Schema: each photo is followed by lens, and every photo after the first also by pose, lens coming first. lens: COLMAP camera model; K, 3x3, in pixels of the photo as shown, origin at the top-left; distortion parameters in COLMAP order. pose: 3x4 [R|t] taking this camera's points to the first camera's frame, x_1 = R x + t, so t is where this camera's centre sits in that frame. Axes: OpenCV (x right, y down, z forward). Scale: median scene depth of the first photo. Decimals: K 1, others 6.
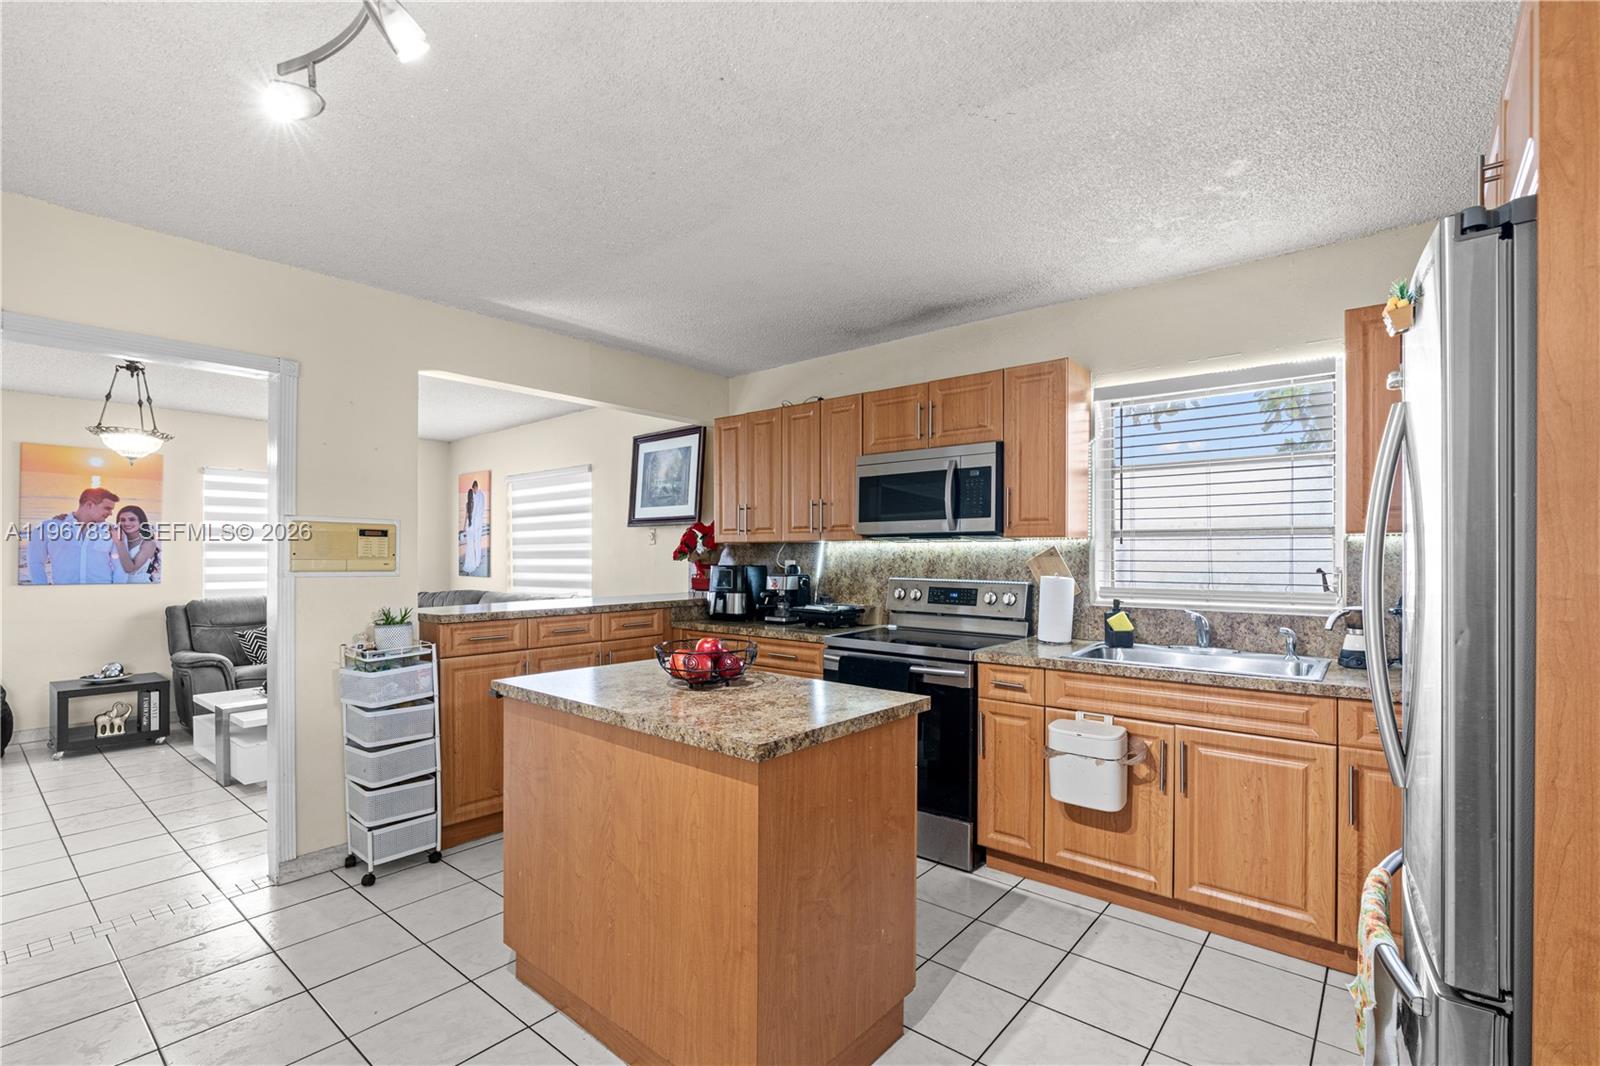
lens RADIAL K [[720.7, 0, 802.1], [0, 720.7, 557.1], [0, 0, 1]] dist [-0.013003, 0.003120]
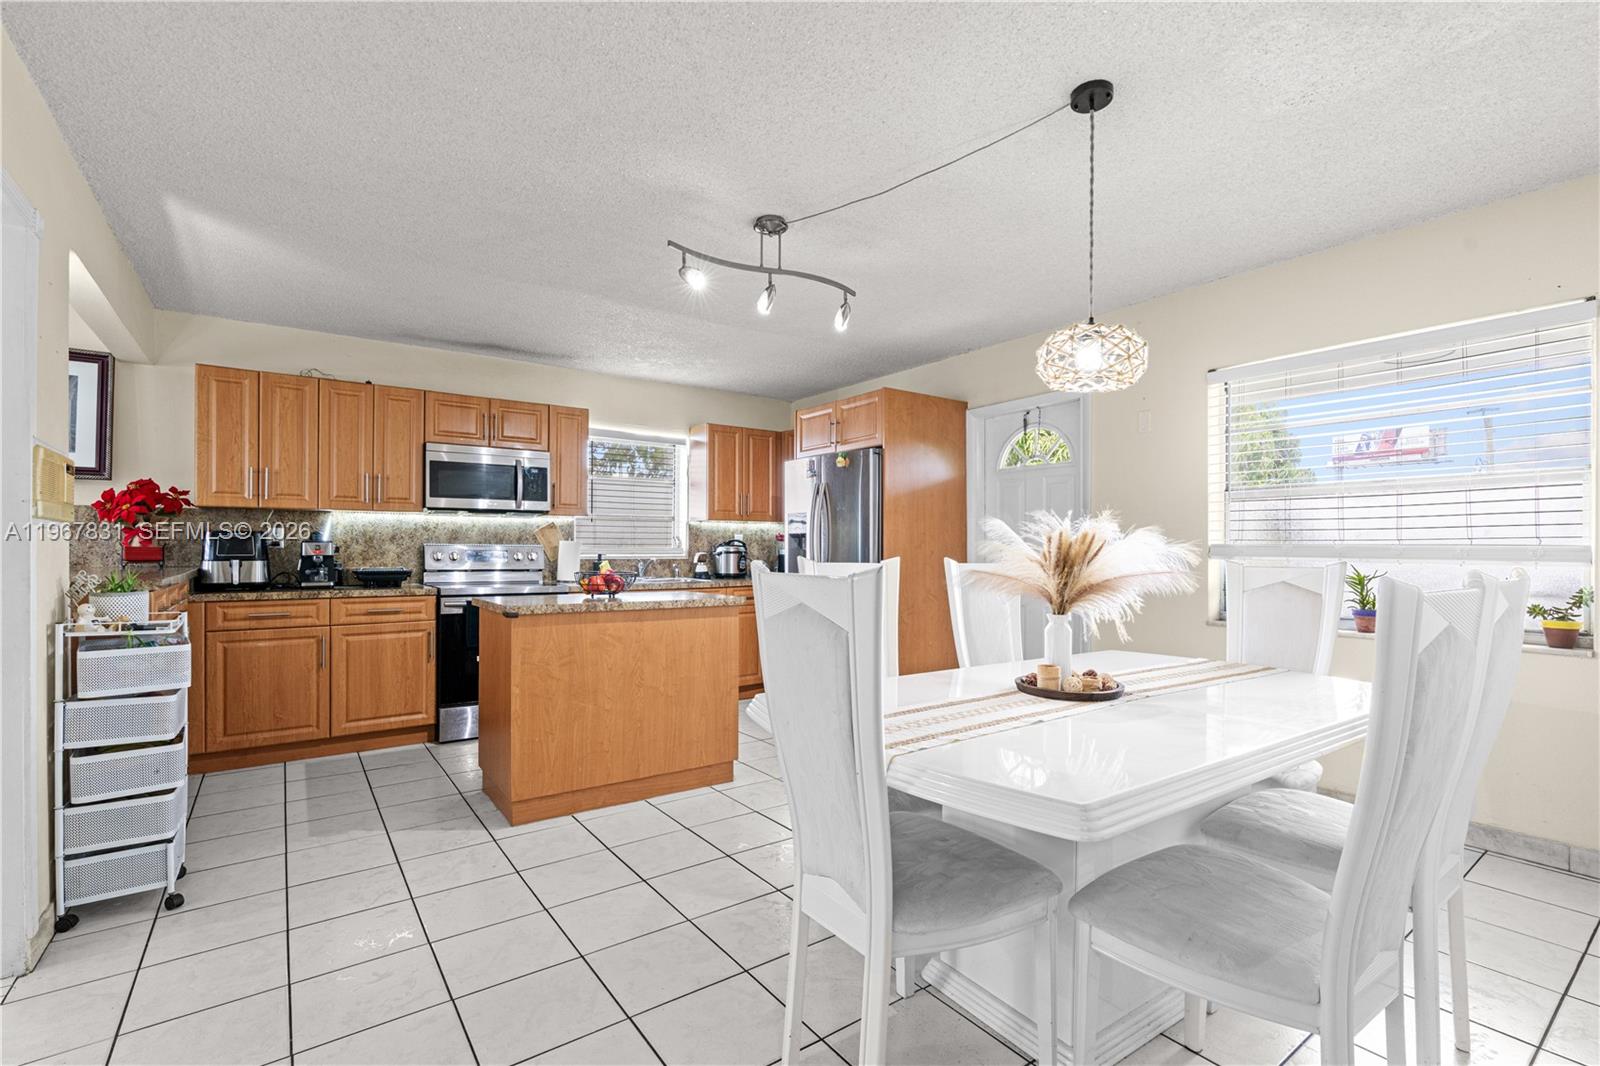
lens RADIAL K [[720.7, 0, 804.8], [0, 720.7, 553.0], [0, 0, 1]] dist [-0.013003, 0.003120]
pose [[0.247146, -0.006475, 0.968957, -0.963548], [-0.000970, 0.999976, 0.006930, 0.038456], [-0.968978, -0.002652, 0.247134, 0.084123]]
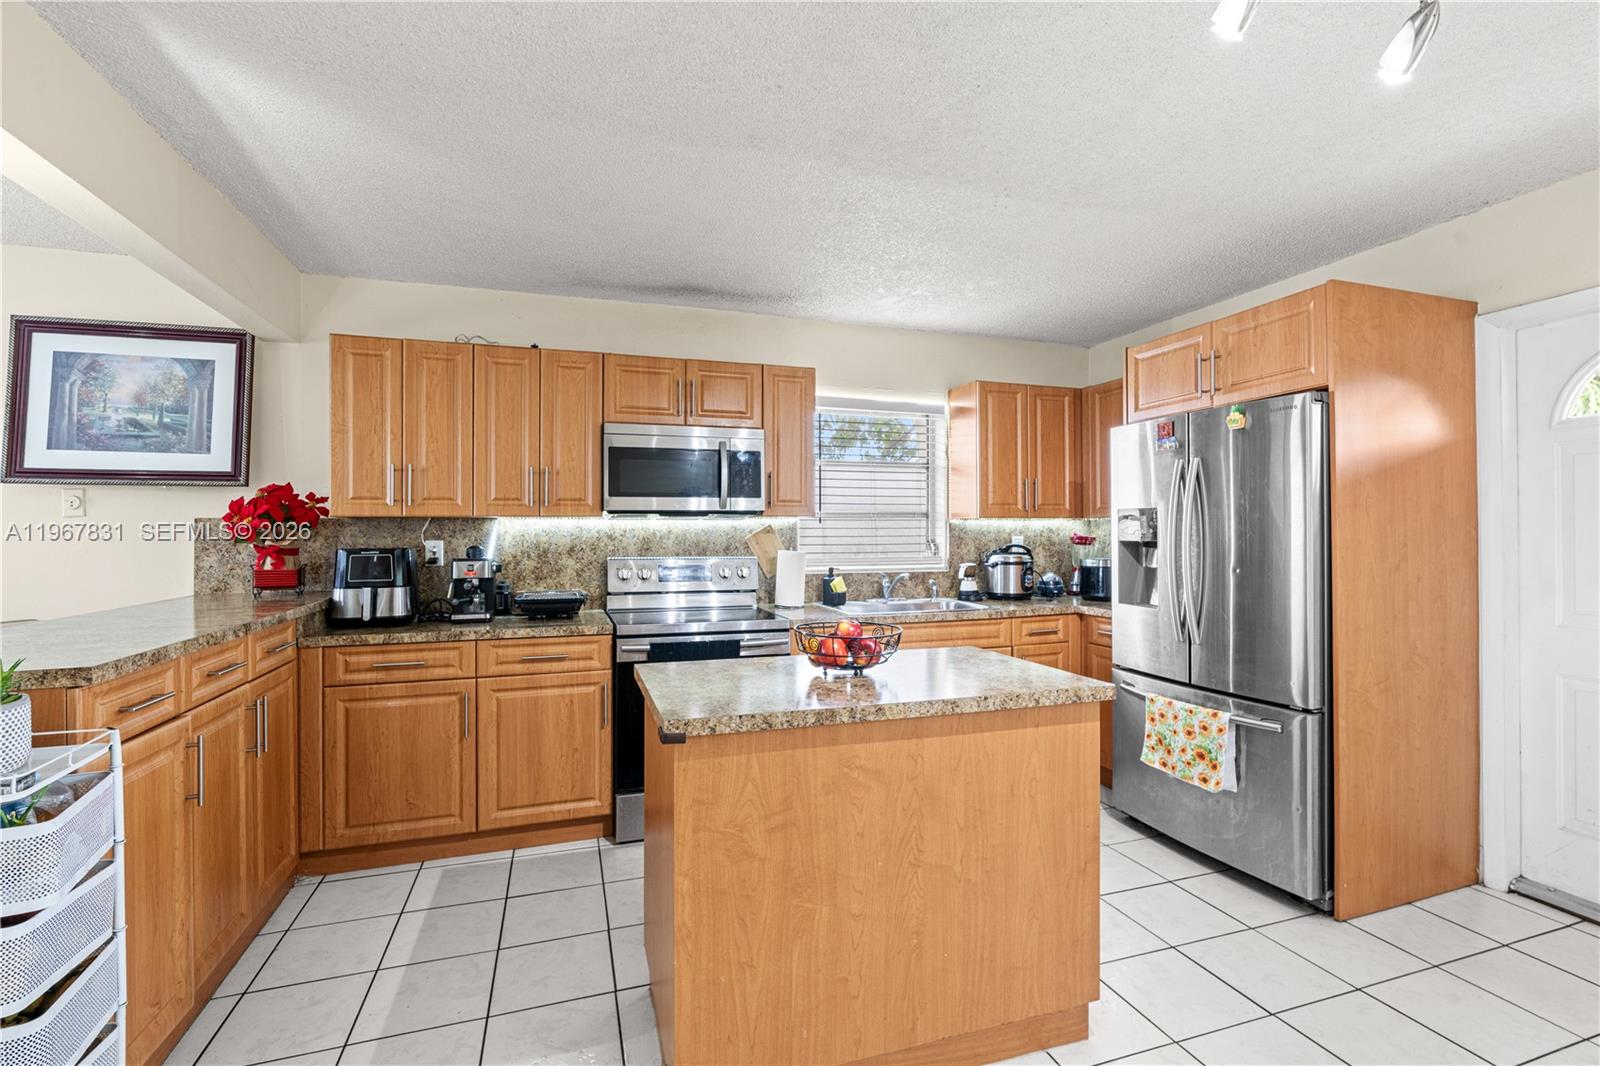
lens RADIAL K [[720.7, 0, 804.5], [0, 720.7, 531.0], [0, 0, 1]] dist [-0.013003, 0.003120]
pose [[0.527012, -0.001047, 0.849857, -0.566822], [0.006132, 0.999978, -0.002571, -0.001534], [-0.849836, 0.006566, 0.527006, 0.325982]]
